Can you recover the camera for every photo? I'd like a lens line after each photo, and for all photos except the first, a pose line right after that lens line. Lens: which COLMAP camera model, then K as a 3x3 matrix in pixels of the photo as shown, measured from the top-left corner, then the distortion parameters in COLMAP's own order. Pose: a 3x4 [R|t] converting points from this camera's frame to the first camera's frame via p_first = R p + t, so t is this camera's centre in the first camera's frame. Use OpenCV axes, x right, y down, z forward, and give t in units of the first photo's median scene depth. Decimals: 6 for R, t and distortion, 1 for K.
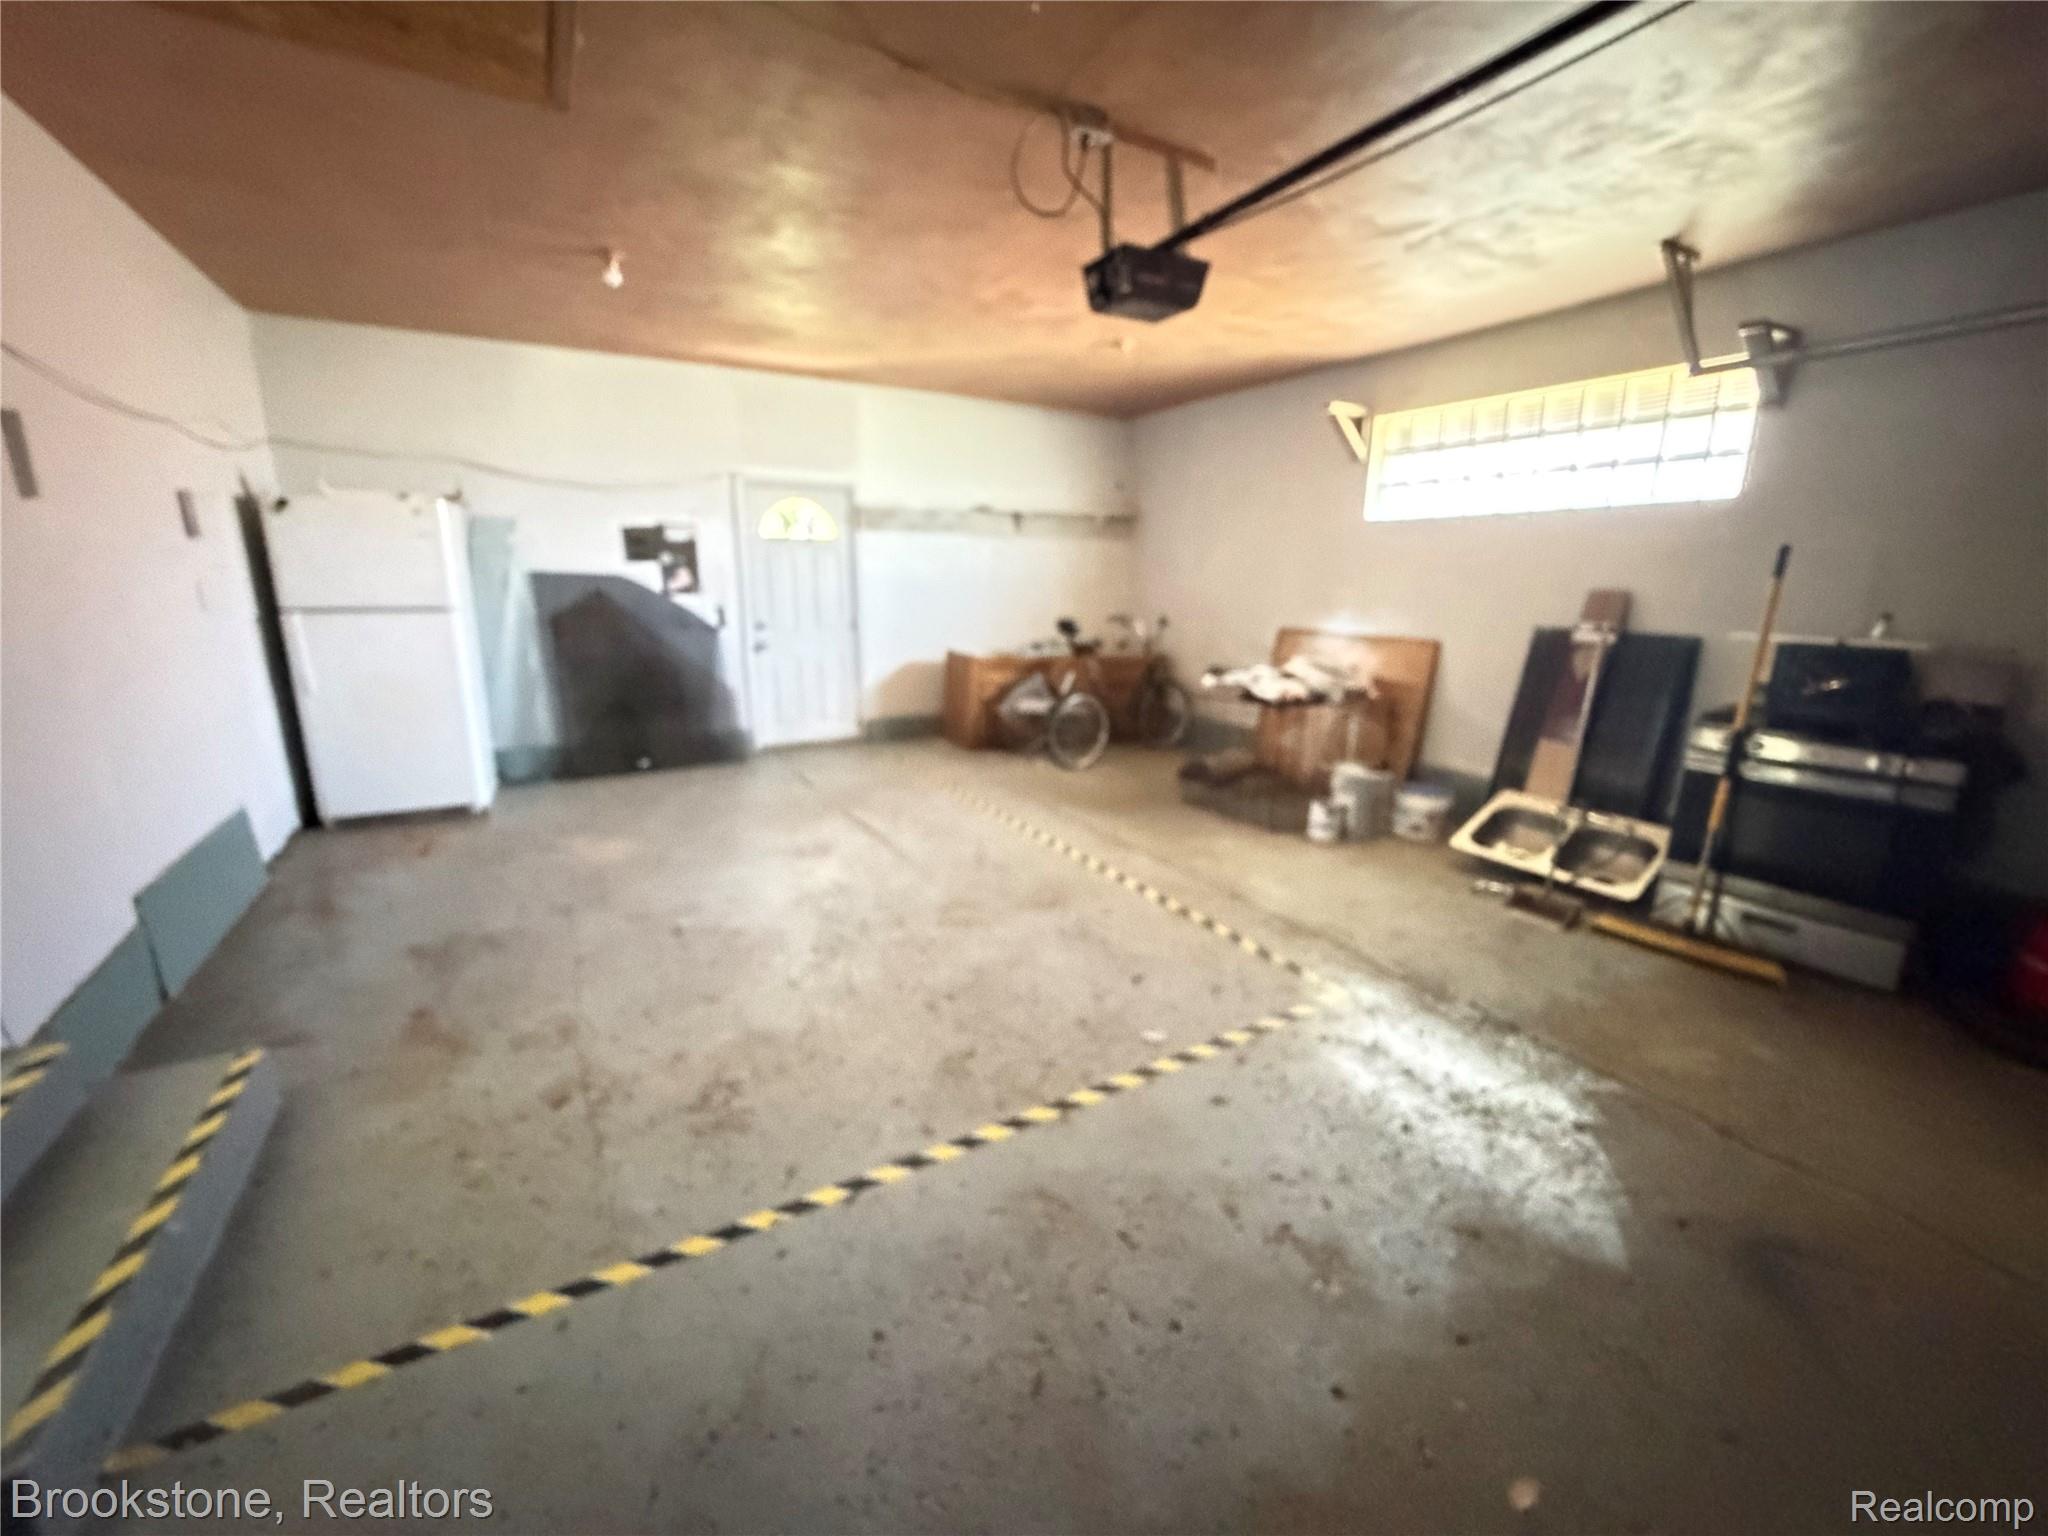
lens RADIAL K [[814.1, 0, 1021.1], [0, 814.1, 775.7], [0, 0, 1]] dist [0.000074, -0.000242]
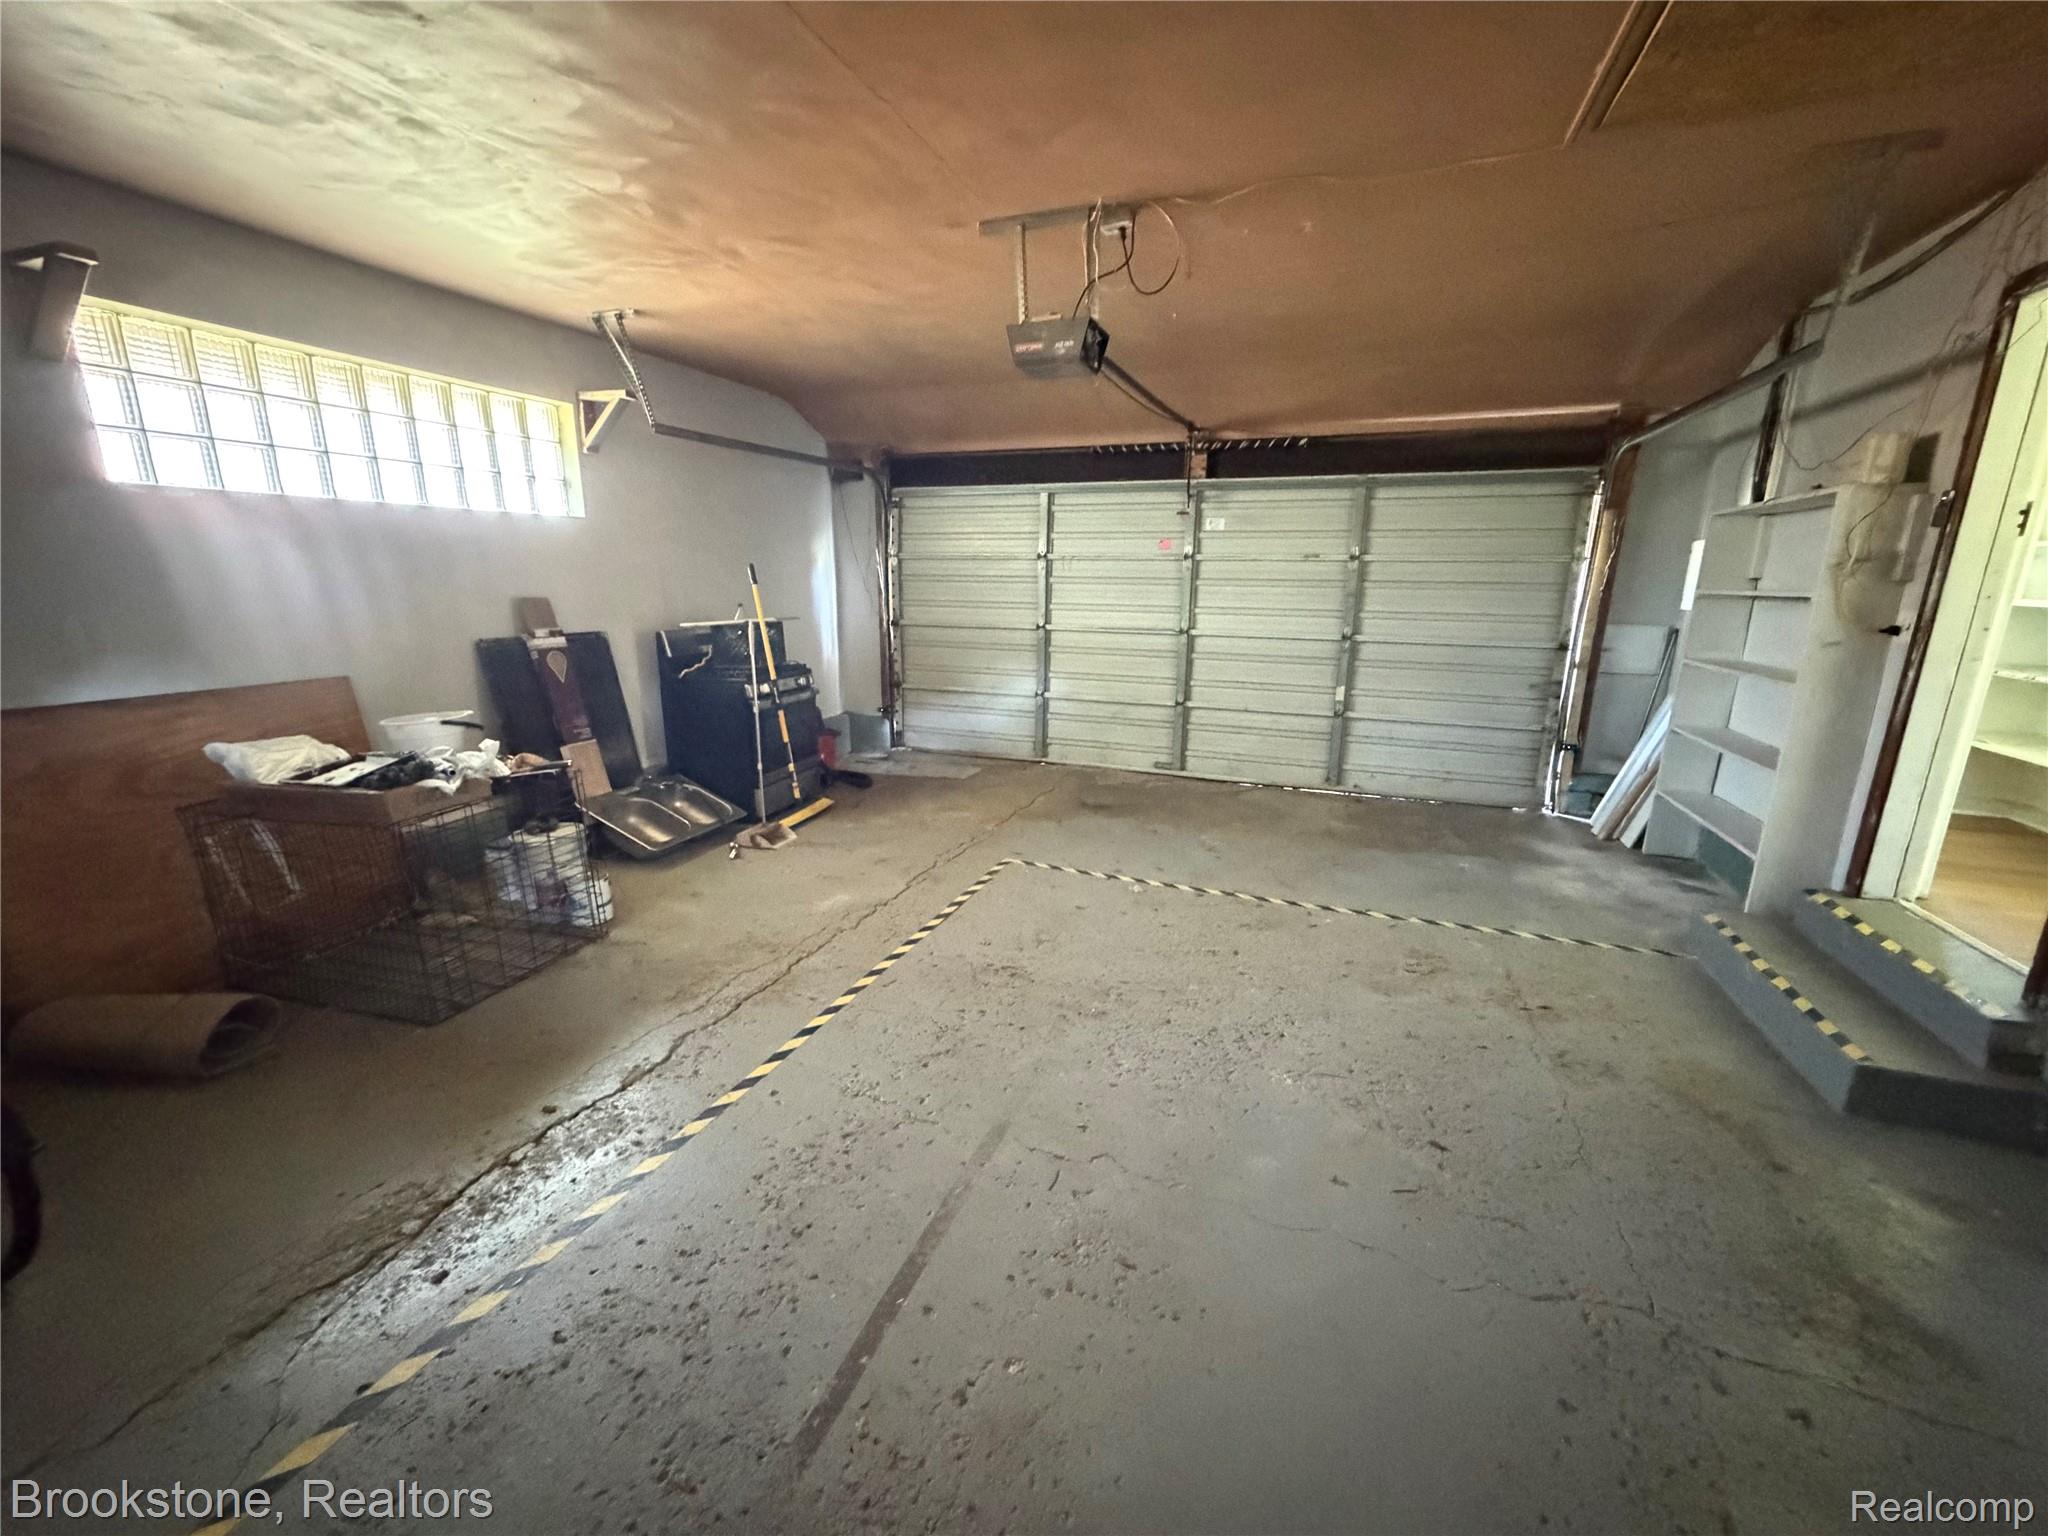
lens RADIAL K [[814.1, 0, 1024.8], [0, 814.1, 774.0], [0, 0, 1]] dist [0.000074, -0.000242]
pose [[-0.626870, -0.195463, 0.754207, -0.936670], [0.171457, 0.909680, 0.378265, -0.568231], [-0.760024, 0.366437, -0.536738, 2.160589]]
